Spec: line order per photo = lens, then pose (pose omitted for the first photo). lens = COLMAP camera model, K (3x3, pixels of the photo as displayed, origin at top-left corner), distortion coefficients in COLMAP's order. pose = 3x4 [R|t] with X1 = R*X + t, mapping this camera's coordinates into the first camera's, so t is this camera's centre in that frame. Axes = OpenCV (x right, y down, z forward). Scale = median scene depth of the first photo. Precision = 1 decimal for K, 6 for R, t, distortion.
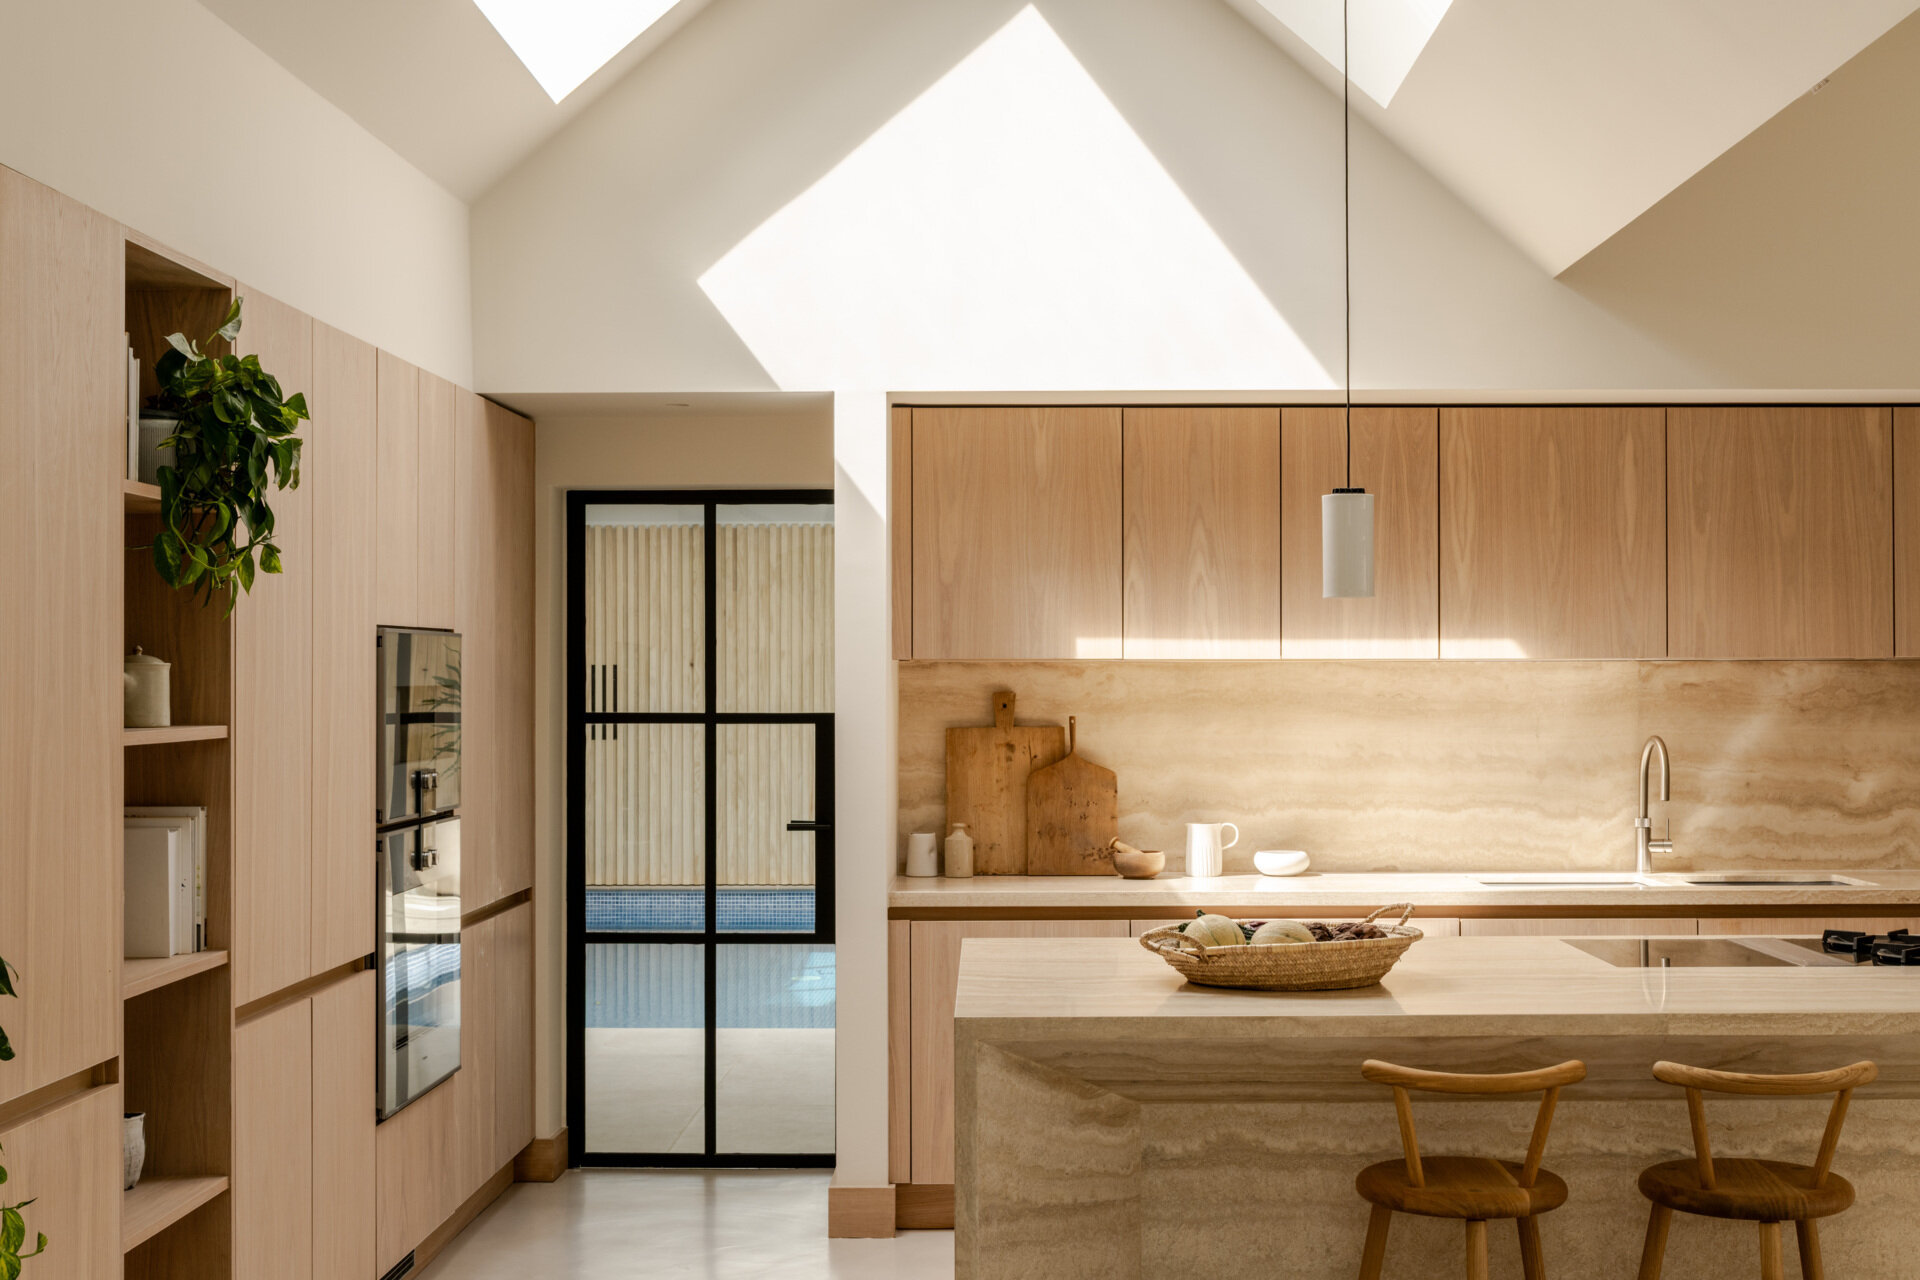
lens RADIAL K [[2533.1, 0, 960.9], [0, 2533.1, 630.6], [0, 0, 1]] dist [-0.029262, 0.000000]
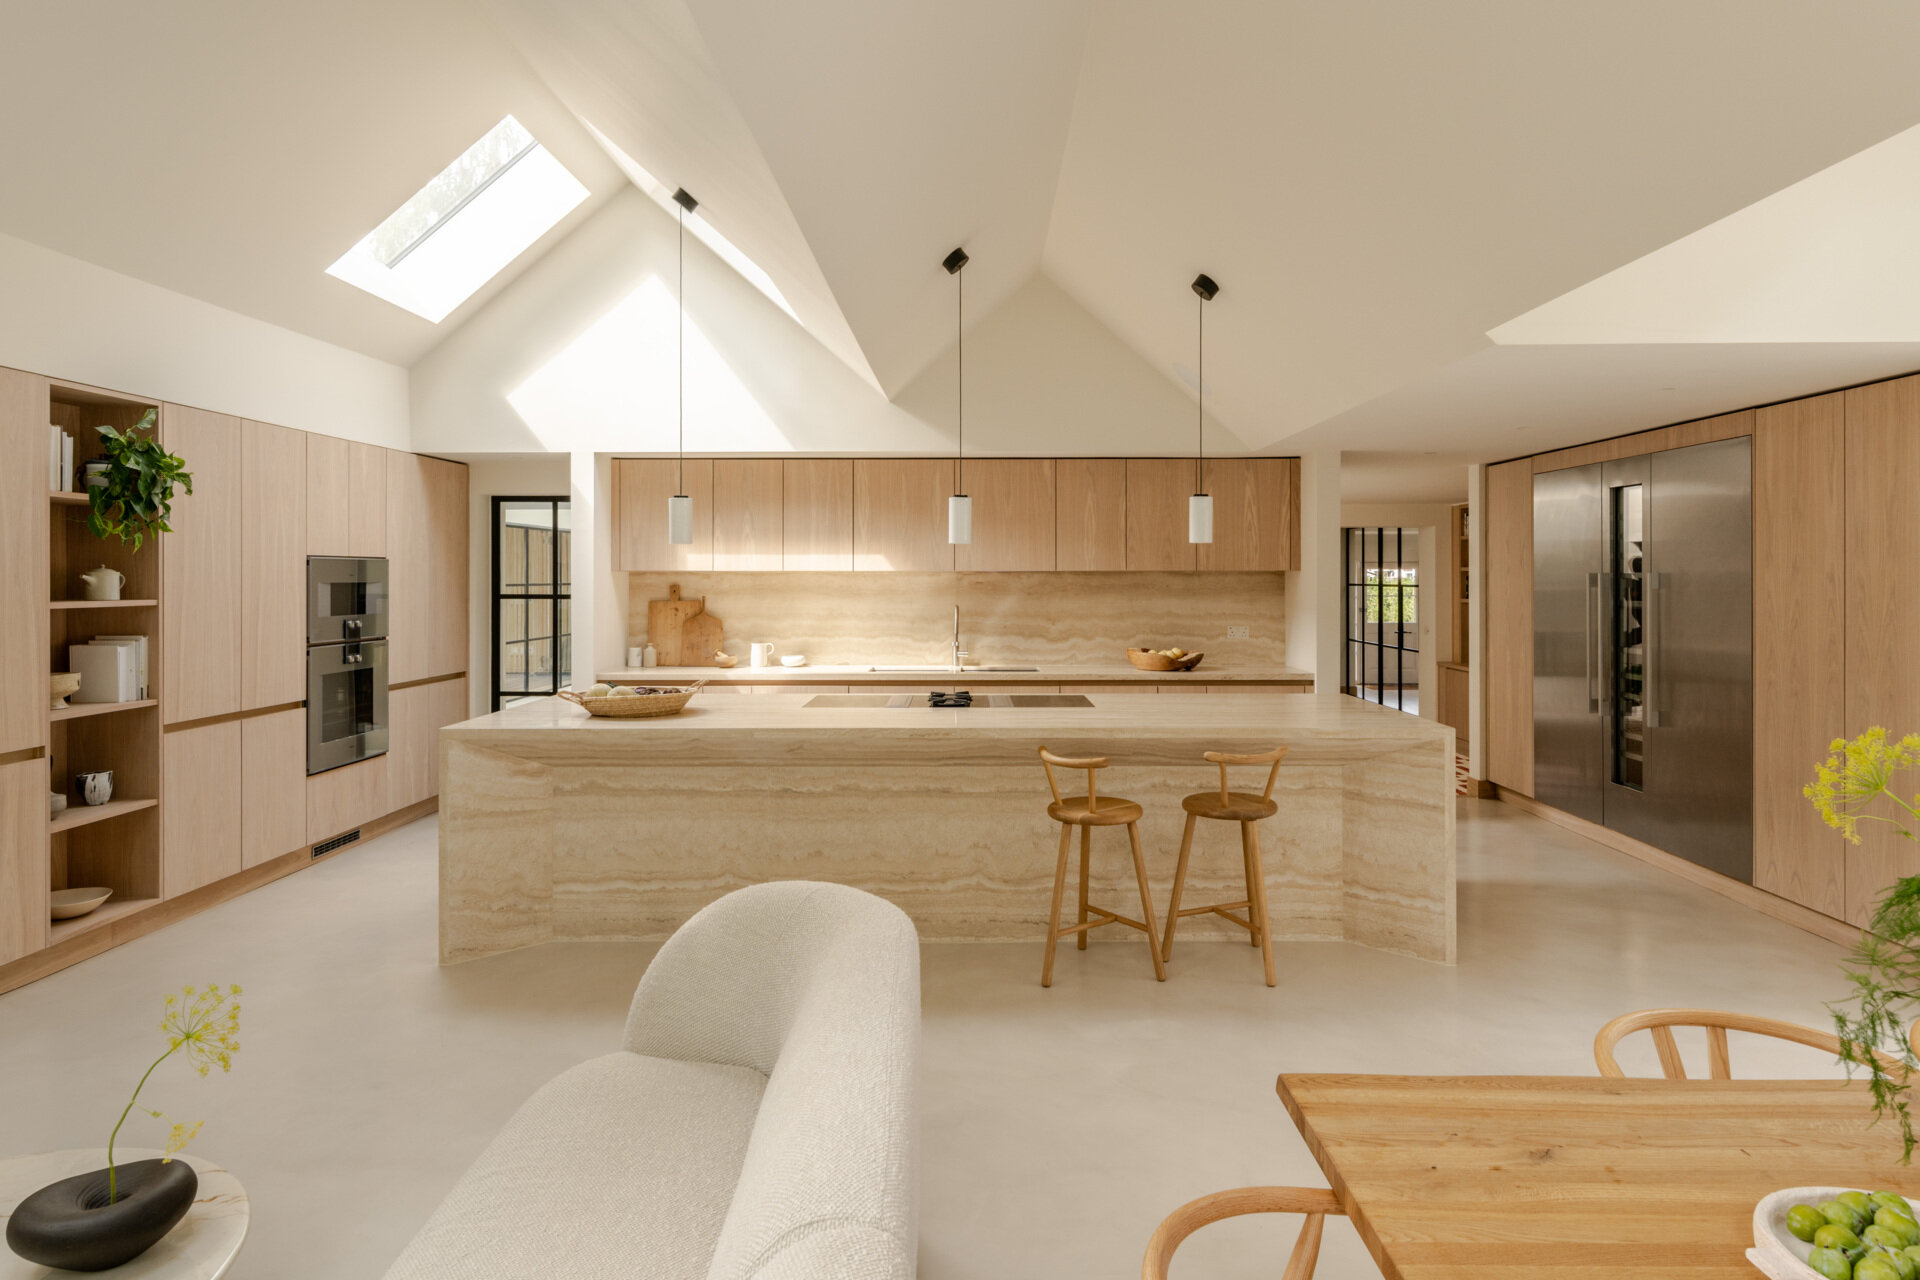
lens RADIAL K [[1122.7, 0, 963.7], [0, 1122.7, 575.6], [0, 0, 1]] dist [-0.000863, -0.000996]
pose [[0.999993, 0.001958, 0.003174, 0.295679], [-0.002009, 0.999870, 0.015990, -0.001048], [-0.003143, -0.015996, 0.999867, -0.003242]]
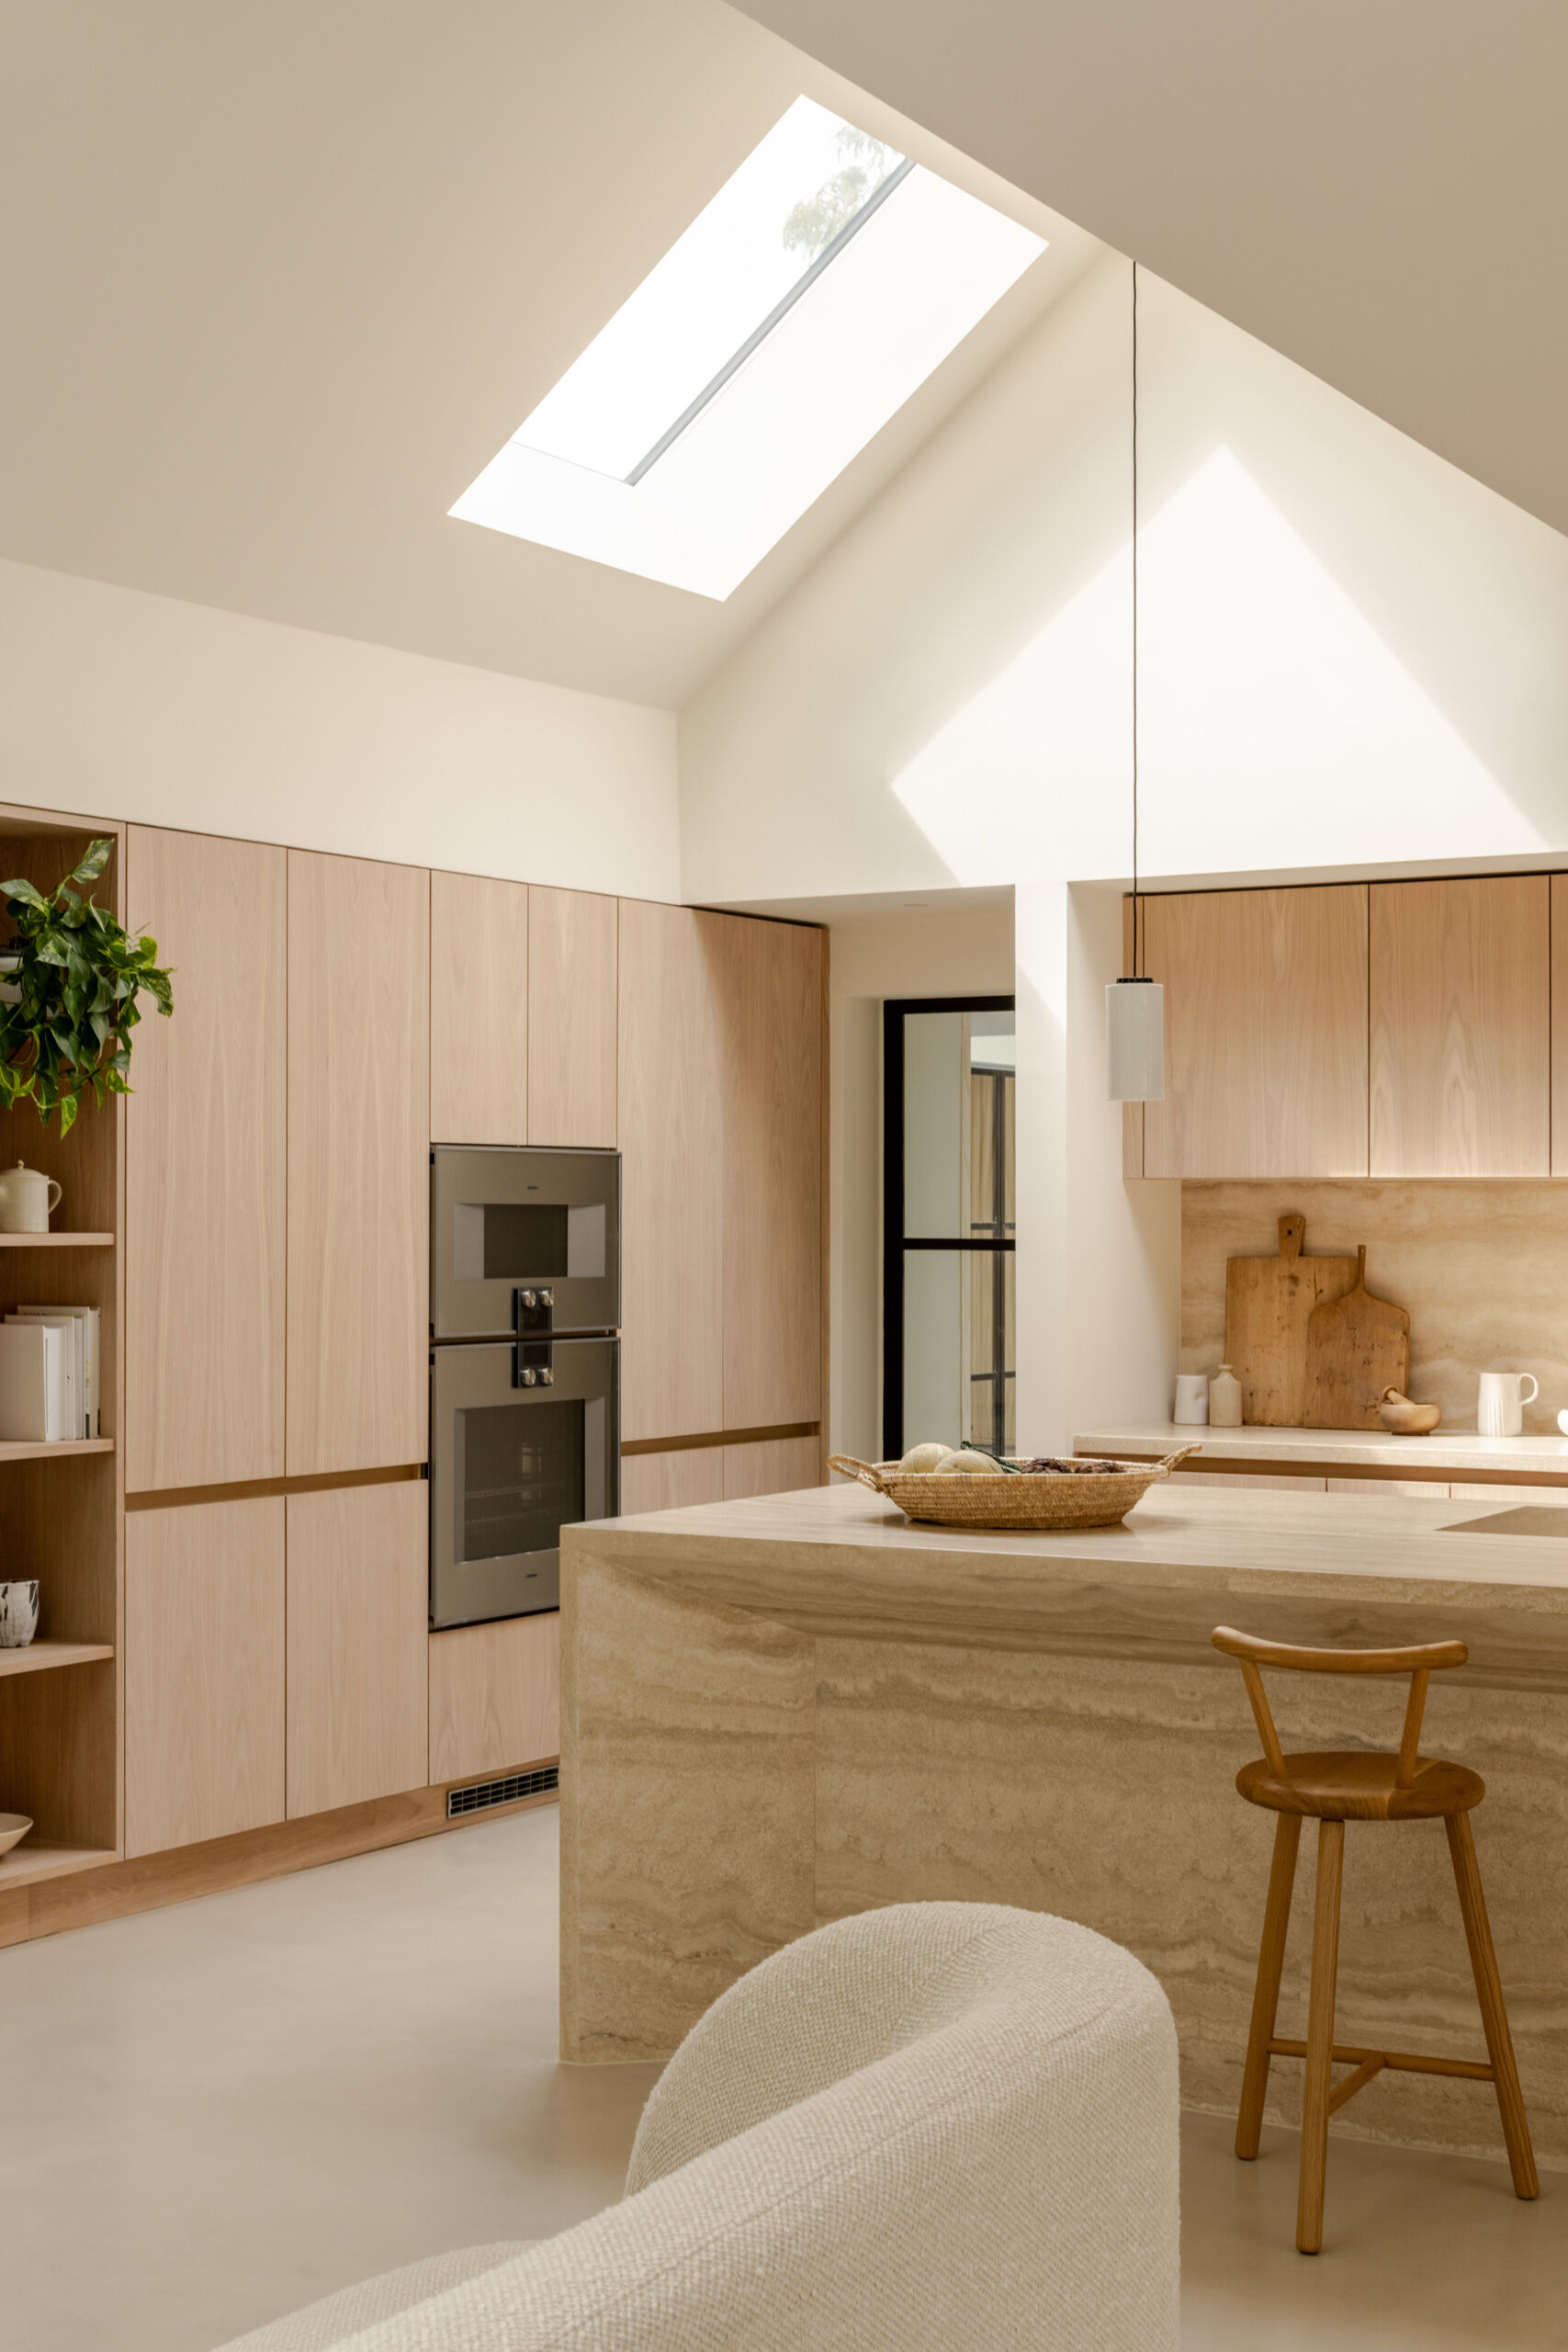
lens RADIAL K [[3102.7, 0, 787.2], [0, 3102.7, 1181.7], [0, 0, 1]] dist [-0.029262, 0.000000]
pose [[0.862633, -0.002315, -0.505825, 0.441929], [0.005048, 0.999979, 0.004031, 0.007754], [0.505805, -0.006030, 0.862627, -0.006096]]
